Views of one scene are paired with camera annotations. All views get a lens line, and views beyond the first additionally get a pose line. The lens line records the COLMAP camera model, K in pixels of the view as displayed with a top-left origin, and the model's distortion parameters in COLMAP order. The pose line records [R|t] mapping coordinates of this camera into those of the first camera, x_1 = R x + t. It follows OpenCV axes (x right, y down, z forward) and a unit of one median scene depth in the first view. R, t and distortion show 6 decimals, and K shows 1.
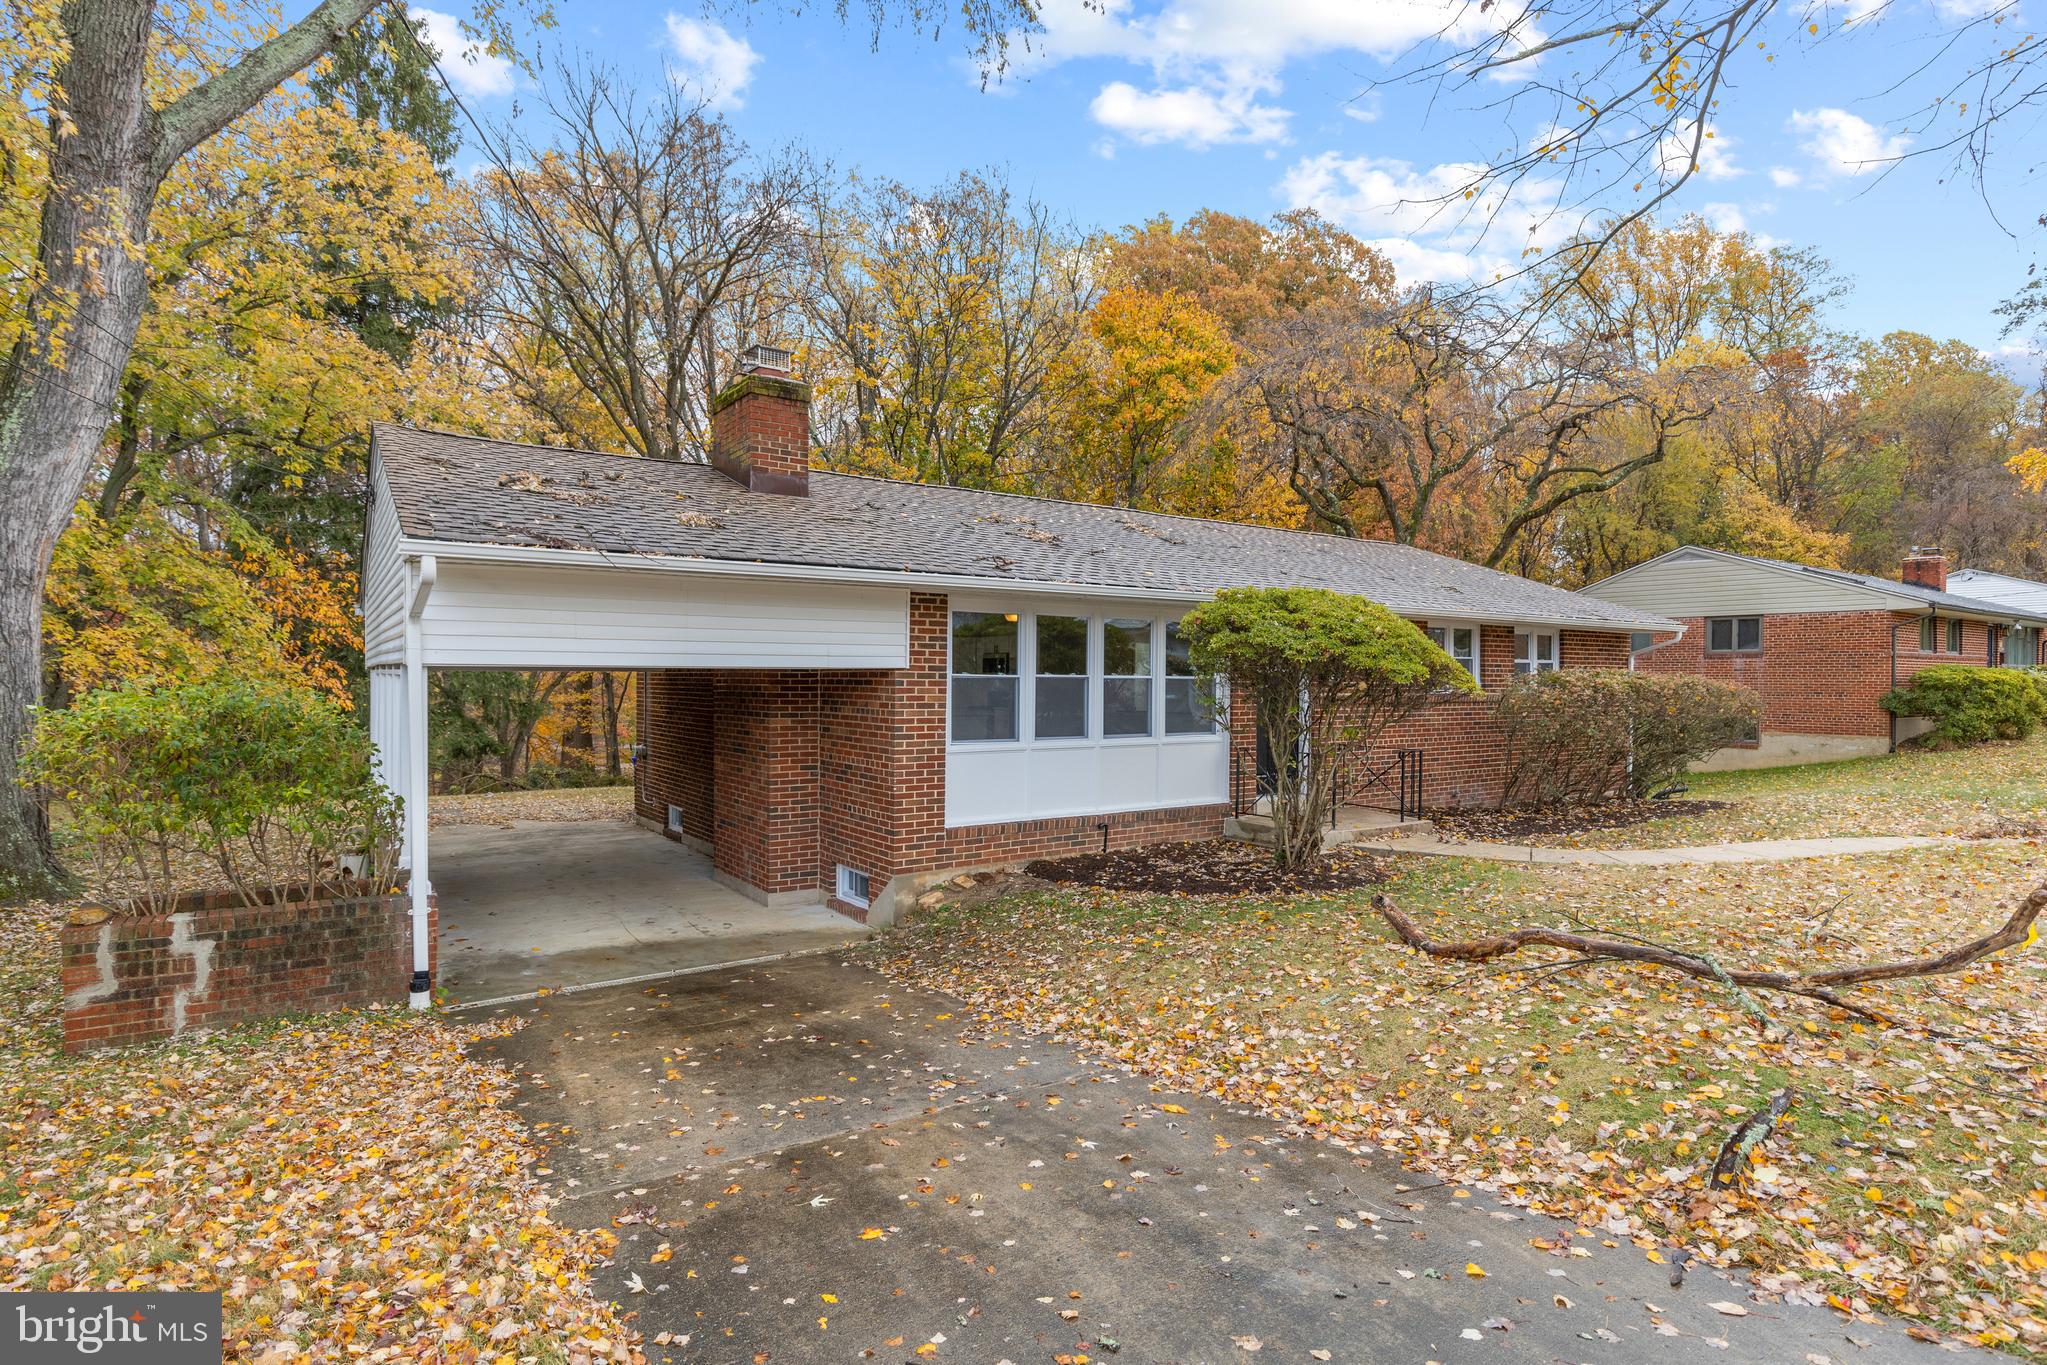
lens RADIAL K [[1078.7, 0, 1023.5], [0, 1078.7, 682.5], [0, 0, 1]] dist [0.009572, -0.000307]
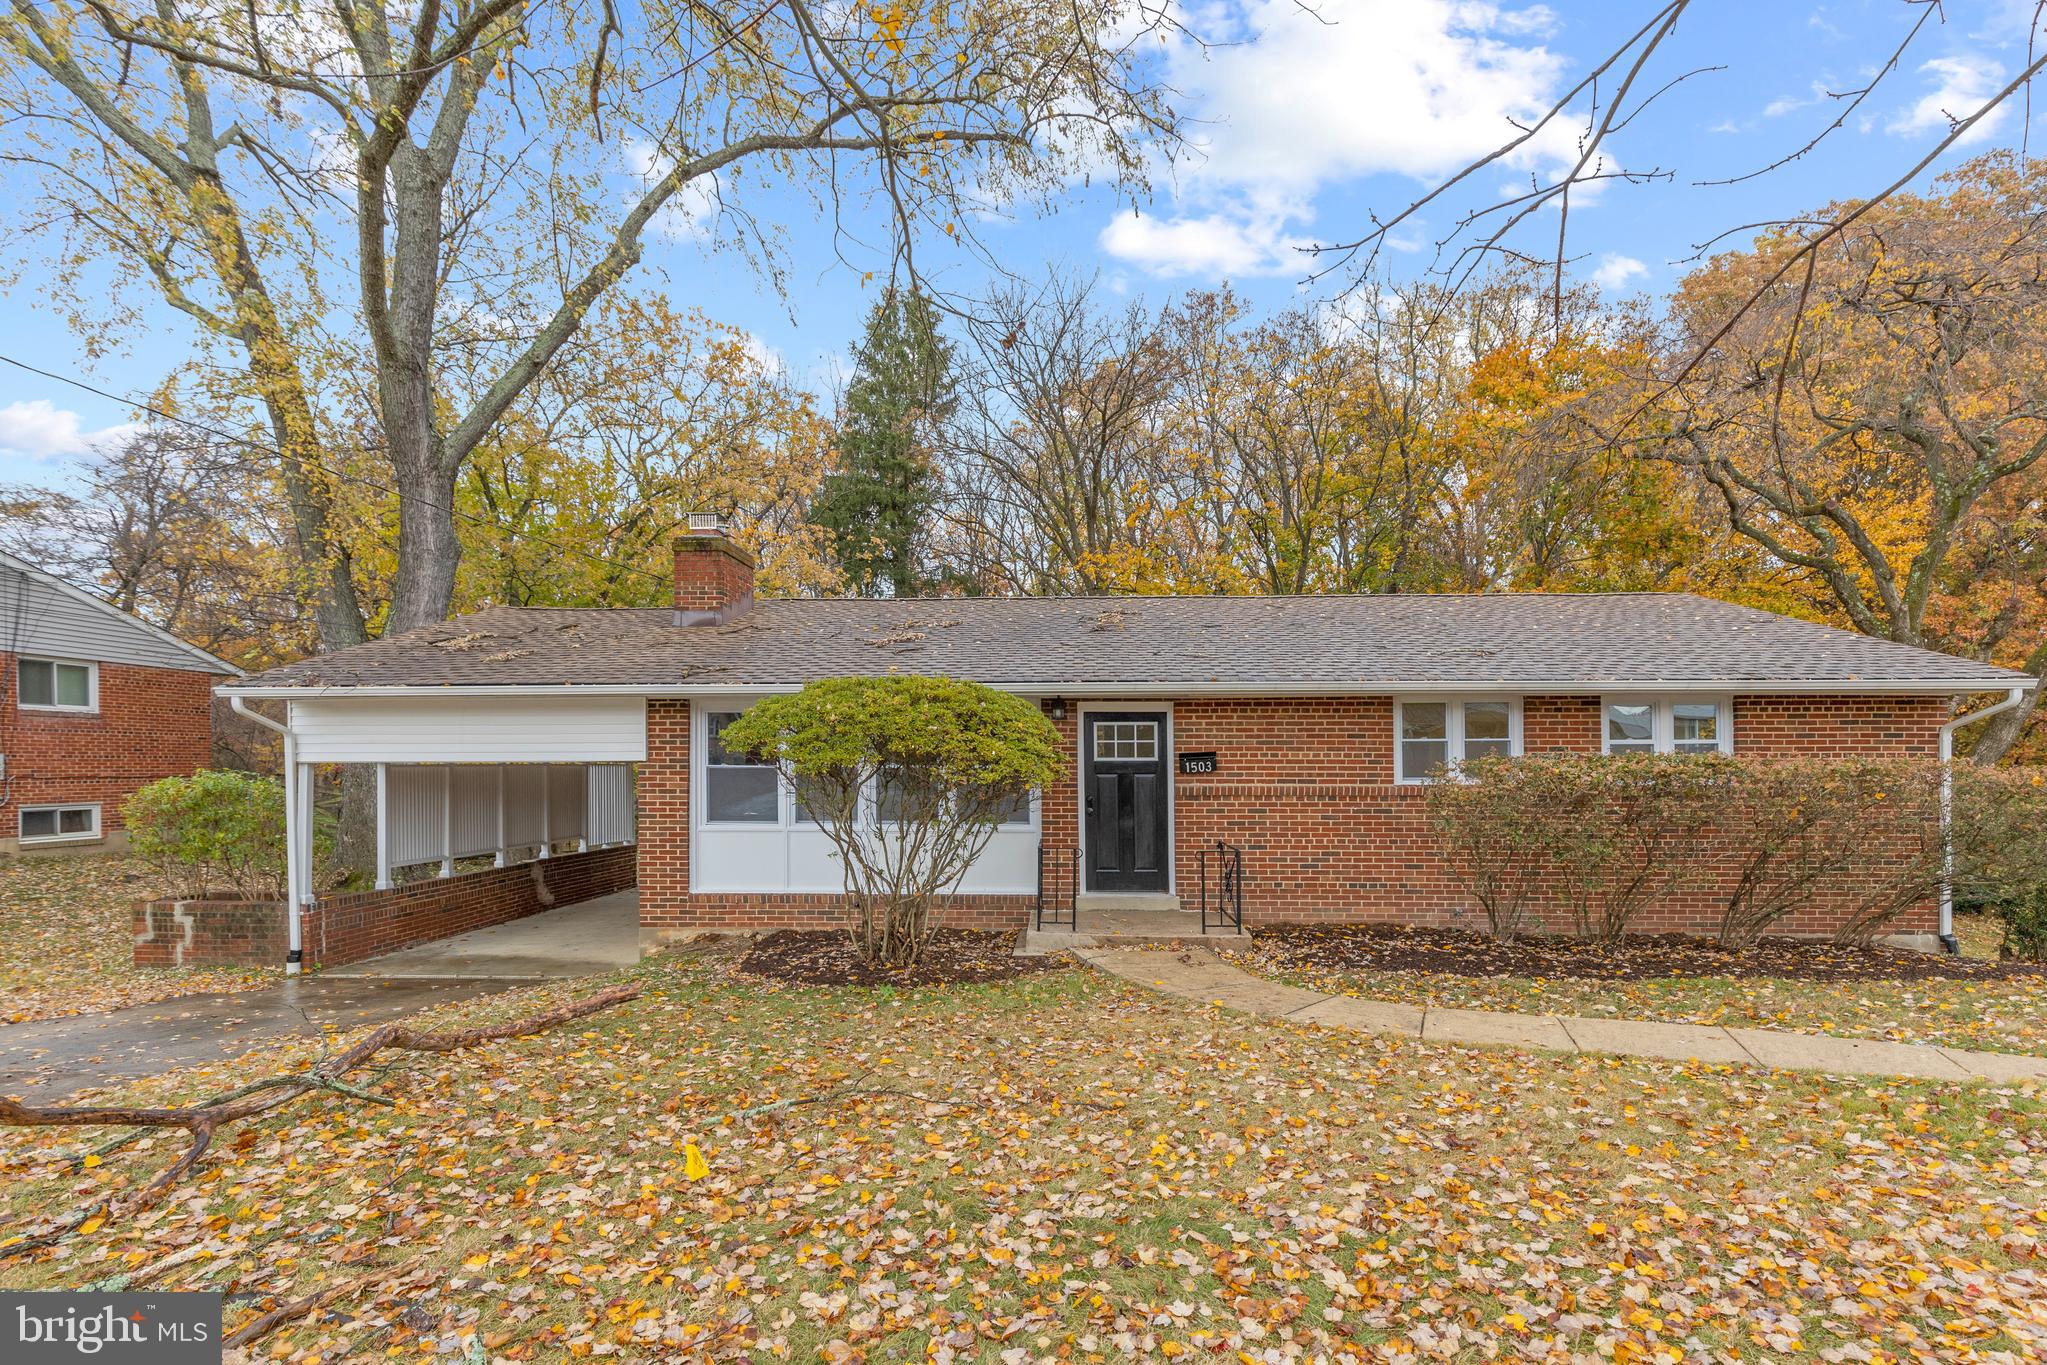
lens RADIAL K [[939.7, 0, 1025.9], [0, 939.7, 757.0], [0, 0, 1]] dist [0.000693, 0.000315]
pose [[0.792751, -0.007936, -0.609493, 0.821353], [0.004038, 0.999962, -0.007769, -0.006859], [0.609532, 0.003698, 0.792753, 0.378639]]
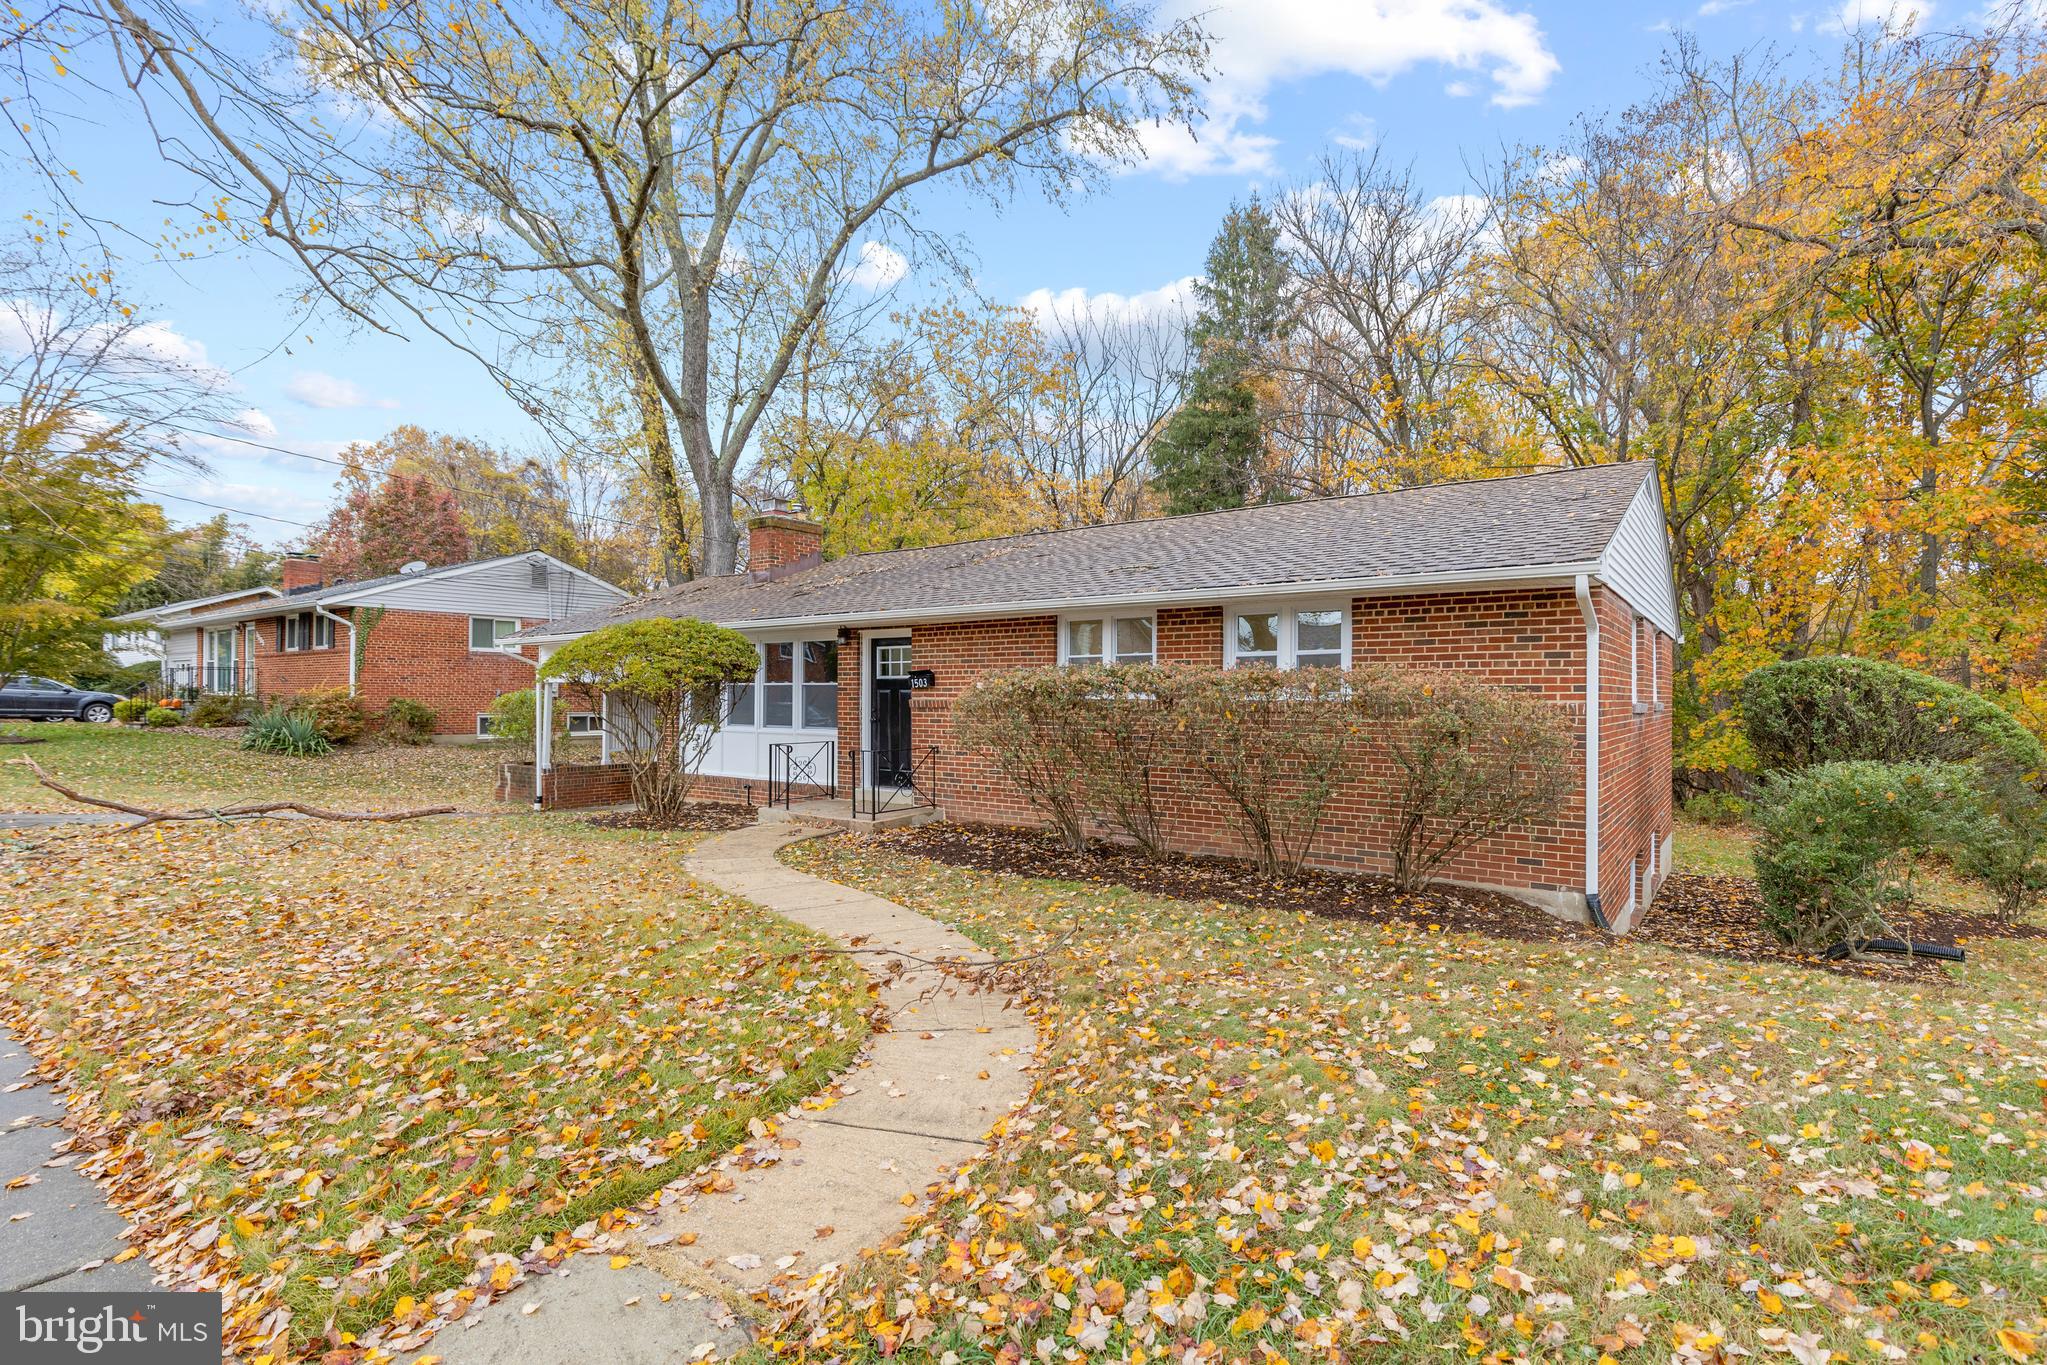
lens RADIAL K [[981.7, 0, 1023.5], [0, 981.7, 682.5], [0, 0, 1]] dist [-0.000918, -0.000292]
pose [[0.302463, -0.015870, -0.953029, 1.498132], [-0.002771, 0.999843, -0.017529, 0.015210], [0.953157, 0.007942, 0.302371, 0.978725]]
